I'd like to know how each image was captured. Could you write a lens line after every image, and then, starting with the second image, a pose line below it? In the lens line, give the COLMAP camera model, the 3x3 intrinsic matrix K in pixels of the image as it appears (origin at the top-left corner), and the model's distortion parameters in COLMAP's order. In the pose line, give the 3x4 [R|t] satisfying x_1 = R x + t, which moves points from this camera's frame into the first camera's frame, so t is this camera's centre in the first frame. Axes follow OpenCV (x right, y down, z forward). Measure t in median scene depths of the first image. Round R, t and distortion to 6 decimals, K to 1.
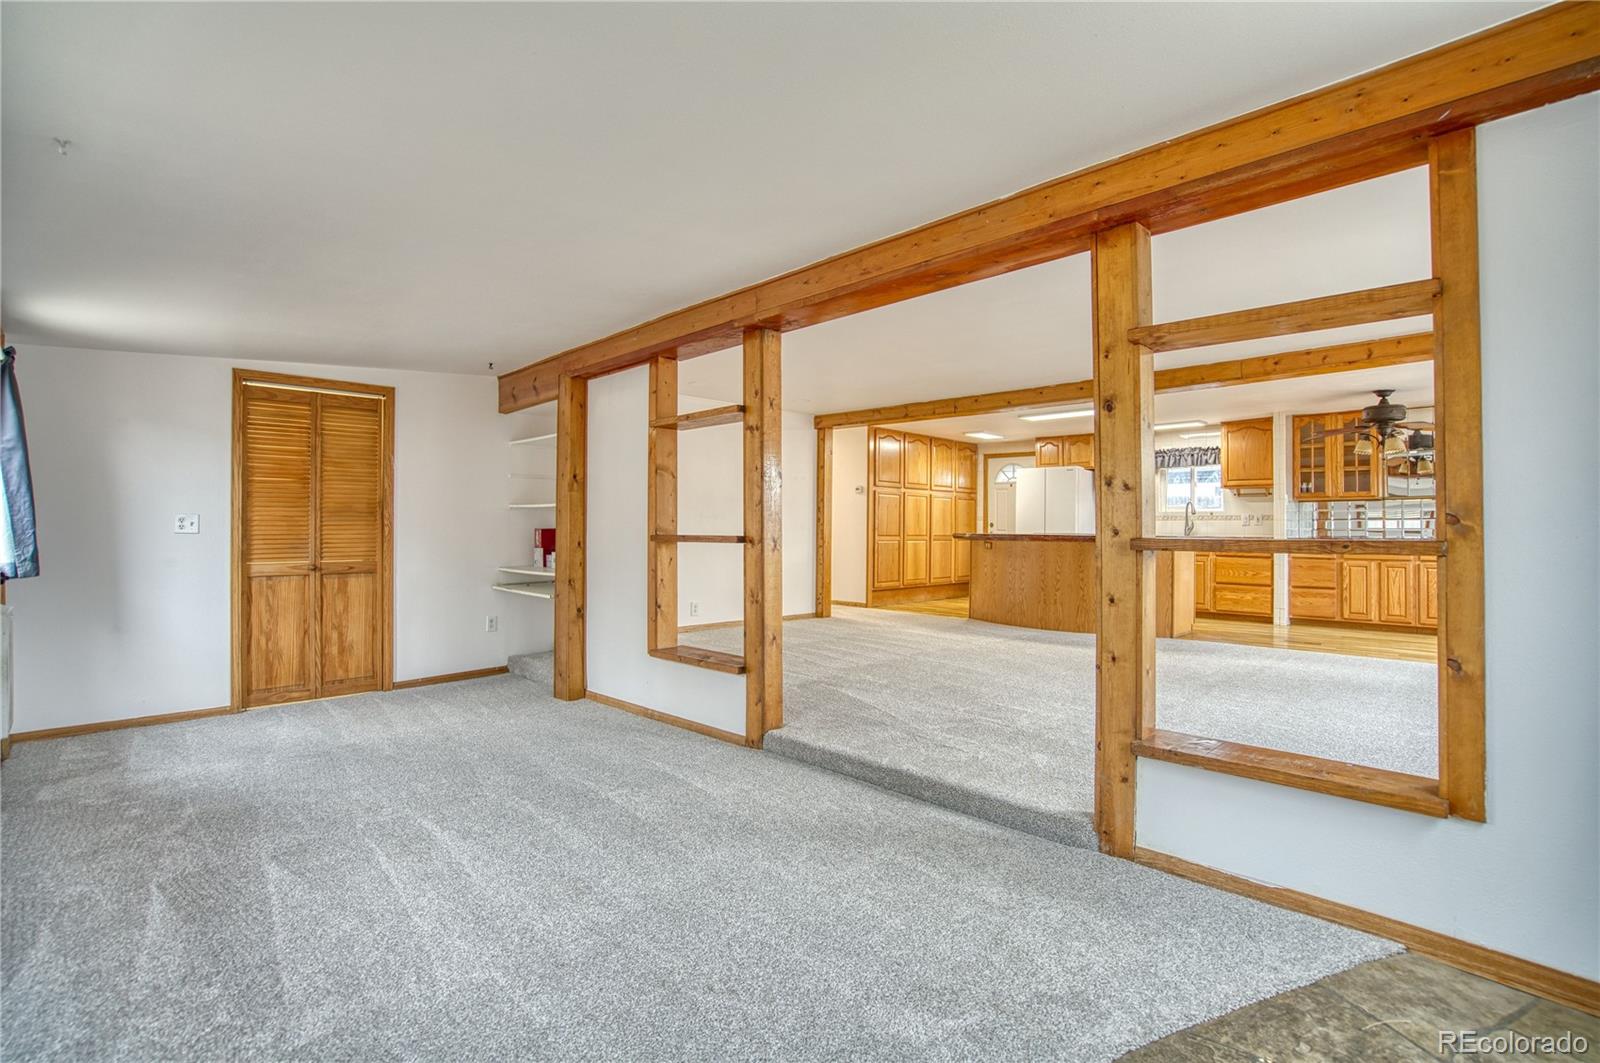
lens RADIAL K [[745.9, 0, 800.2], [0, 745.9, 521.1], [0, 0, 1]] dist [-0.050496, 0.017968]
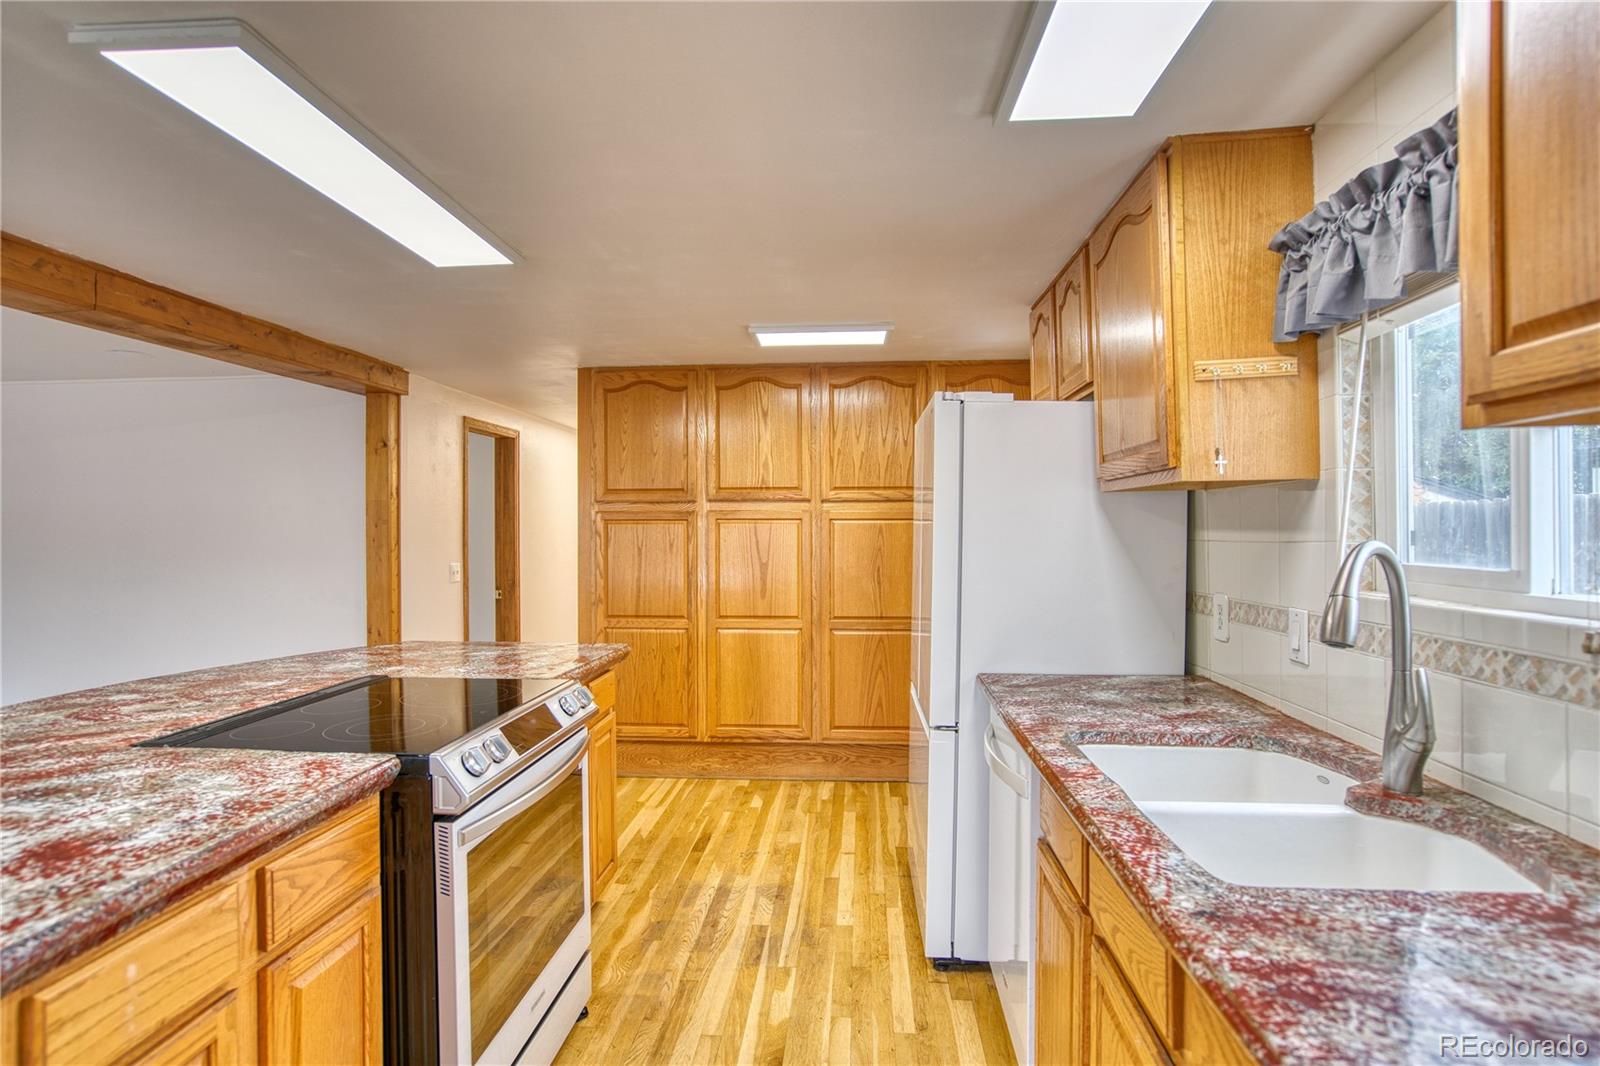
lens RADIAL K [[825.7, 0, 788.9], [0, 825.7, 529.1], [0, 0, 1]] dist [-0.039999, 0.014873]
pose [[0.643631, -0.011508, -0.765249, 0.616566], [0.016659, 0.999861, -0.001025, -0.033241], [0.765155, -0.012088, 0.643733, 0.882825]]
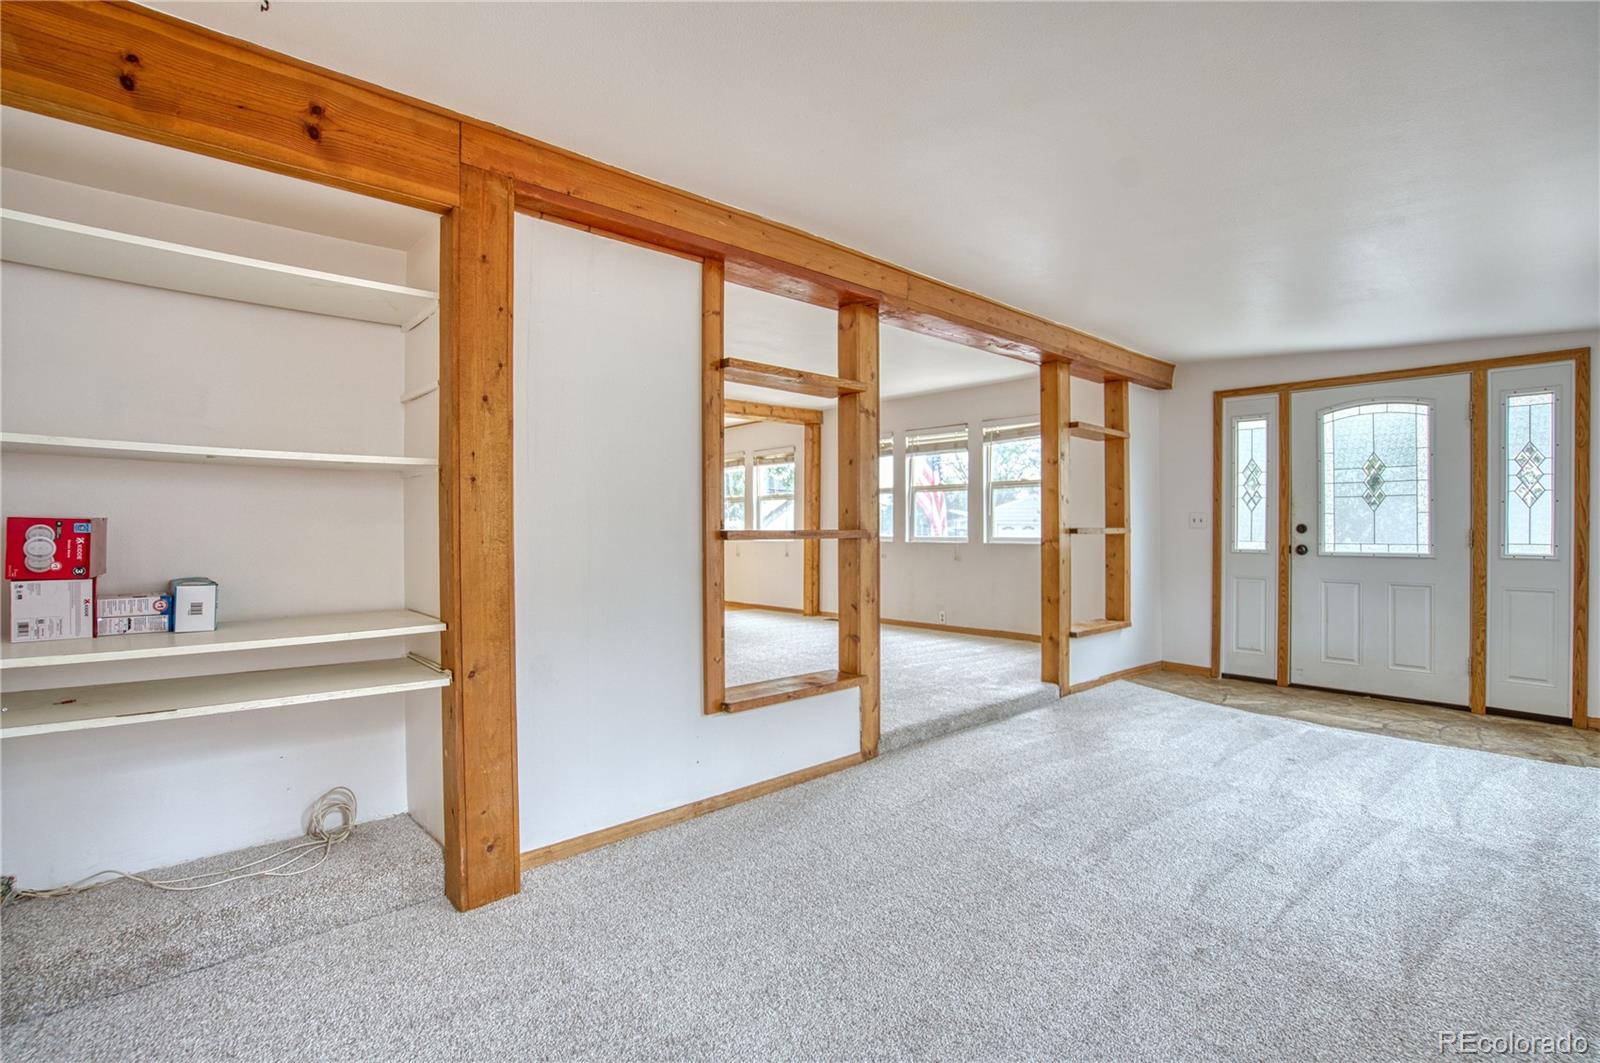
lens RADIAL K [[745.9, 0, 802.5], [0, 745.9, 532.0], [0, 0, 1]] dist [-0.050496, 0.017968]
pose [[0.053798, -0.007105, 0.998527, -0.442880], [-0.007510, 0.999944, 0.007519, 0.007259], [-0.998524, -0.007903, 0.053742, 0.463701]]
